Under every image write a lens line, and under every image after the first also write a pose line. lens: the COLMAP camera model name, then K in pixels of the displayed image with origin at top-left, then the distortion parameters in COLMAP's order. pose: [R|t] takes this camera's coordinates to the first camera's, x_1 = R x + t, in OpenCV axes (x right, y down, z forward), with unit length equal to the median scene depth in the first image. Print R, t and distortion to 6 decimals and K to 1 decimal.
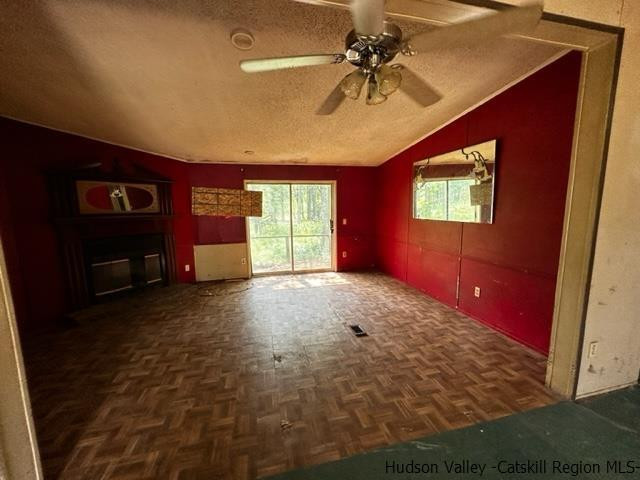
lens RADIAL K [[255.3, 0, 318.8], [0, 255.3, 239.2], [0, 0, 1]] dist [0.000719, 0.000092]
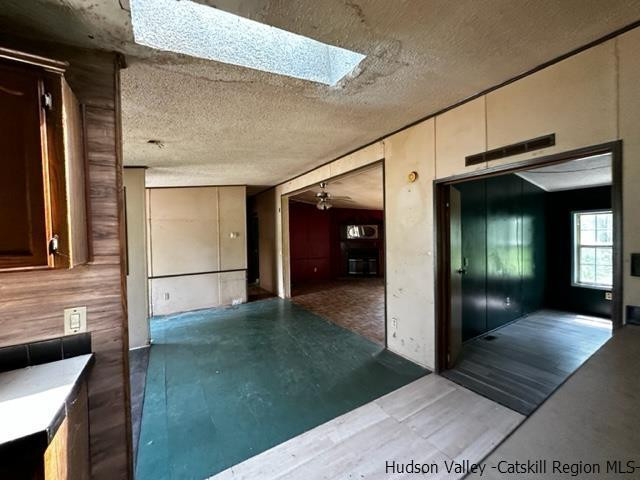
lens RADIAL K [[255.3, 0, 320.3], [0, 255.3, 239.7], [0, 0, 1]] dist [0.000719, 0.000092]
pose [[0.313452, 0.020934, -0.949373, 1.274186], [-0.108028, 0.994053, -0.013748, -0.025382], [0.943439, 0.106869, 0.313850, -0.038203]]
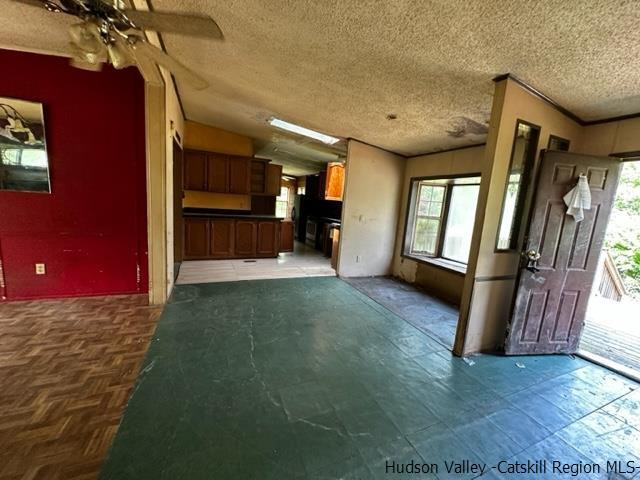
lens RADIAL K [[255.3, 0, 318.6], [0, 255.3, 240.8], [0, 0, 1]] dist [0.000719, 0.000092]
pose [[-0.164329, -0.147184, 0.975363, -0.357220], [0.053785, 0.985997, 0.157850, 0.014041], [-0.984938, 0.078399, -0.154112, 0.130368]]
